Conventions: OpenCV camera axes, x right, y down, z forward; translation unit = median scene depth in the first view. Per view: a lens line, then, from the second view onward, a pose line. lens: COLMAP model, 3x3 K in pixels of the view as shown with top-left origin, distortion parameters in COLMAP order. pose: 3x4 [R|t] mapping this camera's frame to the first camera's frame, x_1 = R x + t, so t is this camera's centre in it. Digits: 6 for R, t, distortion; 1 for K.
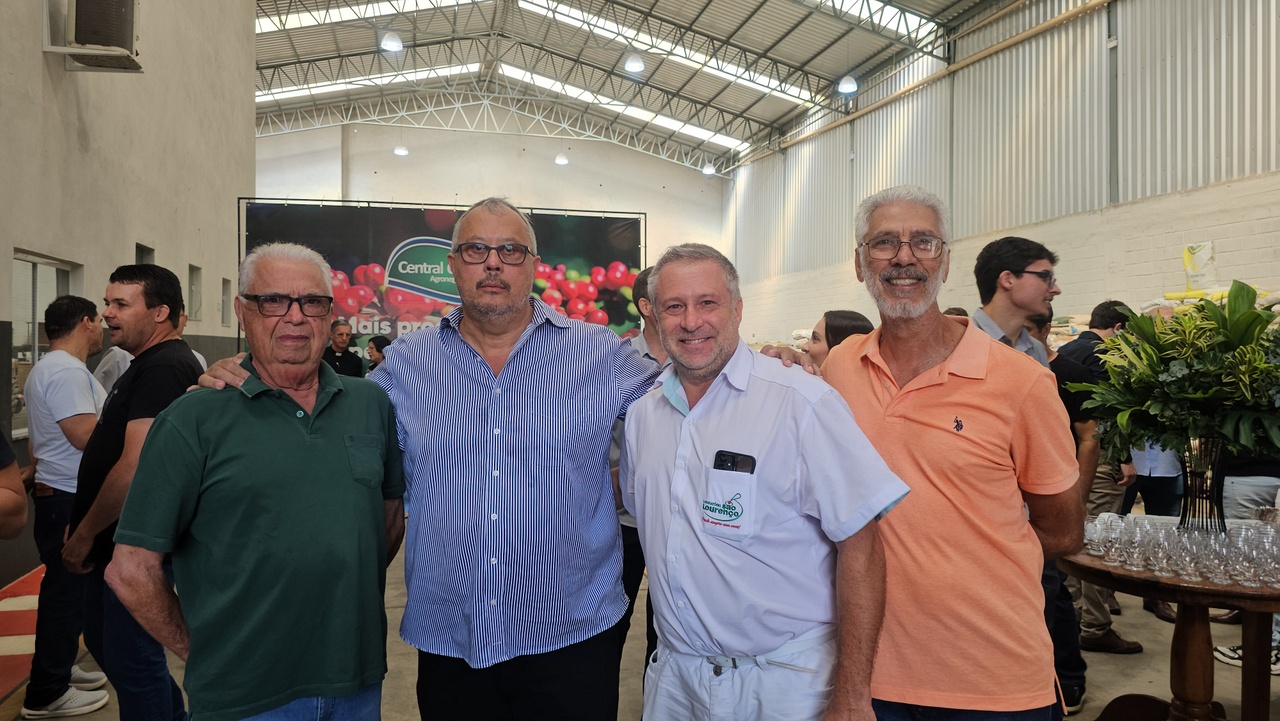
lens RADIAL K [[879.3, 0, 648.5], [0, 879.3, 347.9], [0, 0, 1]] dist [0.068431, -0.080963]
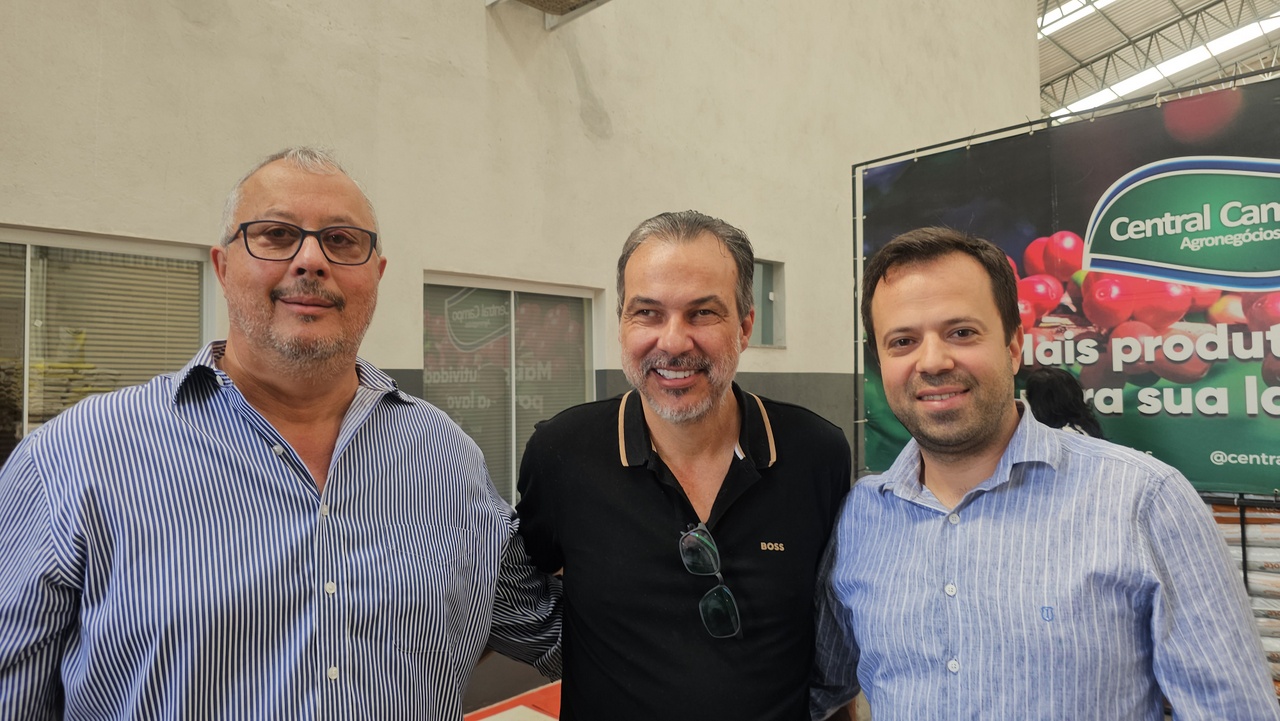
lens RADIAL K [[877.4, 0, 627.0], [0, 877.4, 350.1], [0, 0, 1]] dist [0.043898, -0.045490]
pose [[0.515132, -0.052266, -0.855516, 0.002361], [0.015993, 0.998551, -0.051374, -0.000586], [0.856961, 0.012782, 0.515222, 0.226611]]
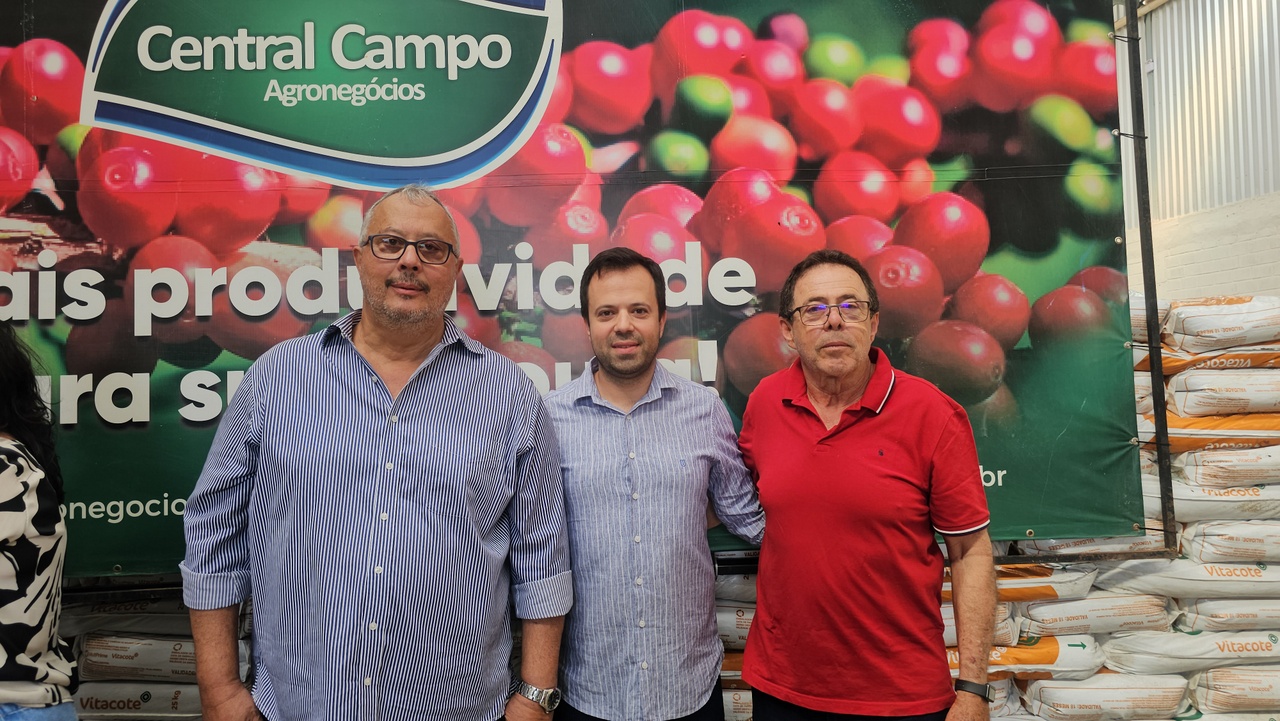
lens RADIAL K [[865.5, 0, 636.8], [0, 865.5, 352.2], [0, 0, 1]] dist [0.065893, -0.076329]
pose [[0.983490, -0.034963, -0.177551, -0.047375], [0.031360, 0.999242, -0.023059, 0.001530], [0.178222, 0.017110, 0.983842, 0.354545]]
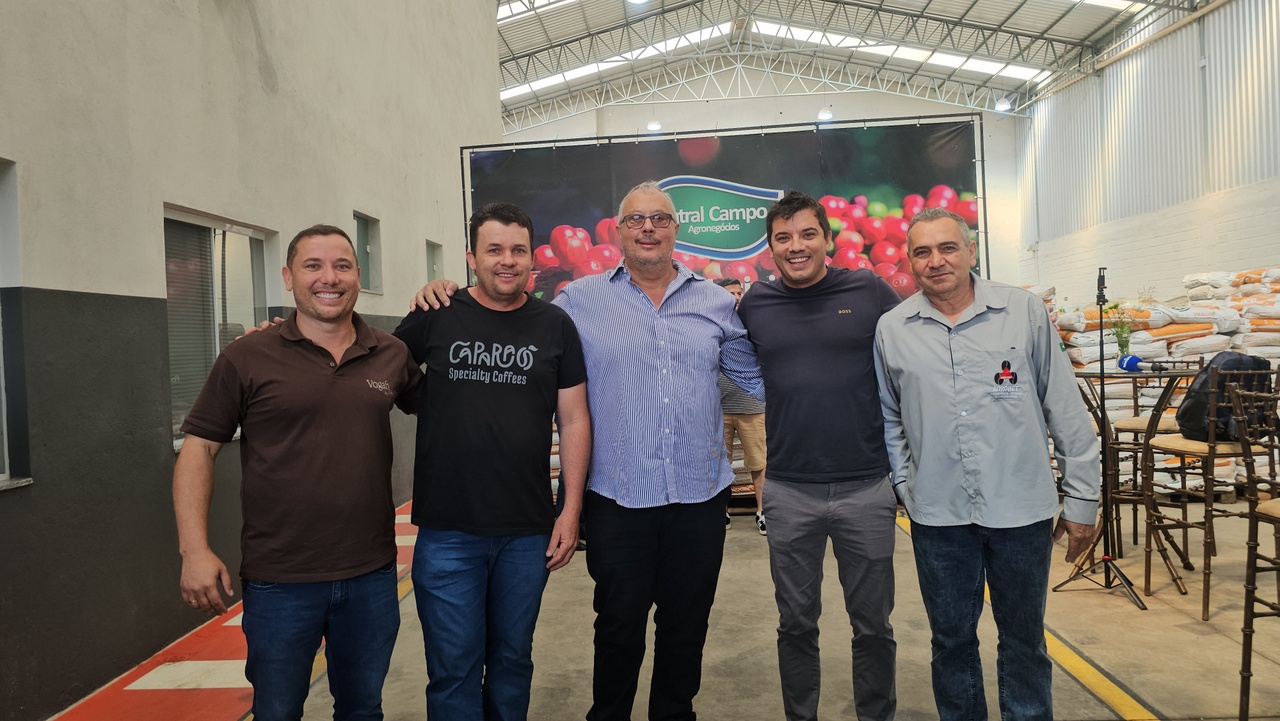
lens RADIAL K [[865.5, 0, 636.8], [0, 865.5, 352.2], [0, 0, 1]] dist [0.065893, -0.076329]
pose [[0.952453, -0.039520, -0.302111, -0.029620], [0.046267, 0.998813, 0.015207, 0.007125], [0.301151, -0.028461, 0.953152, 0.118106]]
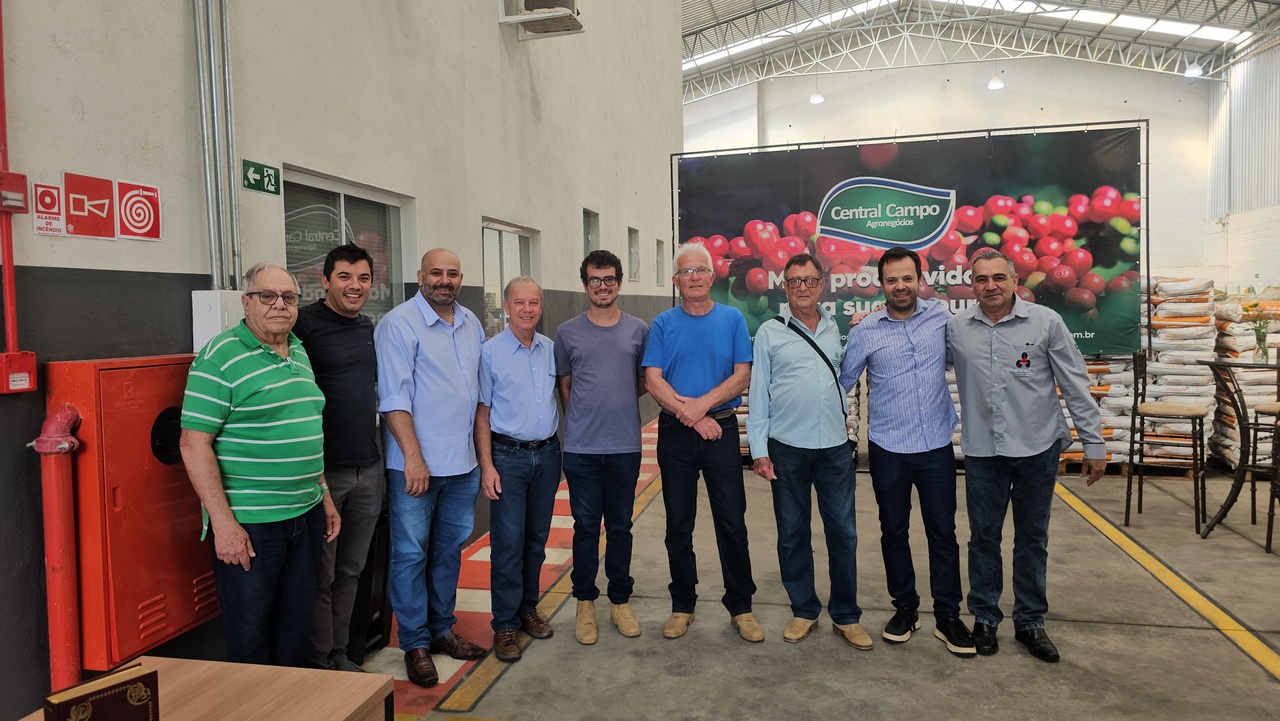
lens RADIAL K [[877.4, 0, 627.0], [0, 877.4, 350.1], [0, 0, 1]] dist [0.043898, -0.045490]
pose [[0.887692, 0.000911, -0.460437, -0.024212], [0.024139, 0.998531, 0.048514, -0.000229], [0.459804, -0.054180, 0.886366, 0.044677]]
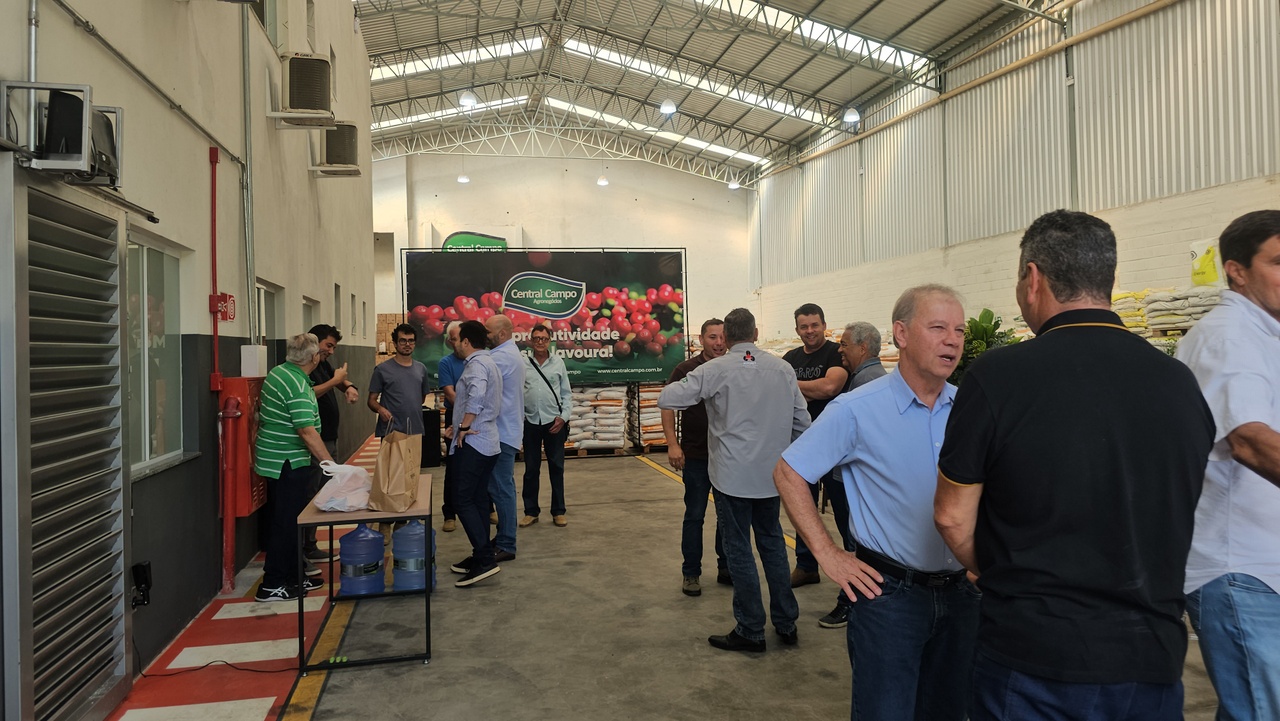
lens RADIAL K [[899.0, 0, 652.4], [0, 899.0, 335.8], [0, 0, 1]] dist [0.086526, -0.001505]
pose [[0.999248, -0.025218, -0.029449, -0.007908], [0.024889, 0.999624, -0.011505, -0.001026], [0.029728, 0.010764, 0.999500, -0.193223]]
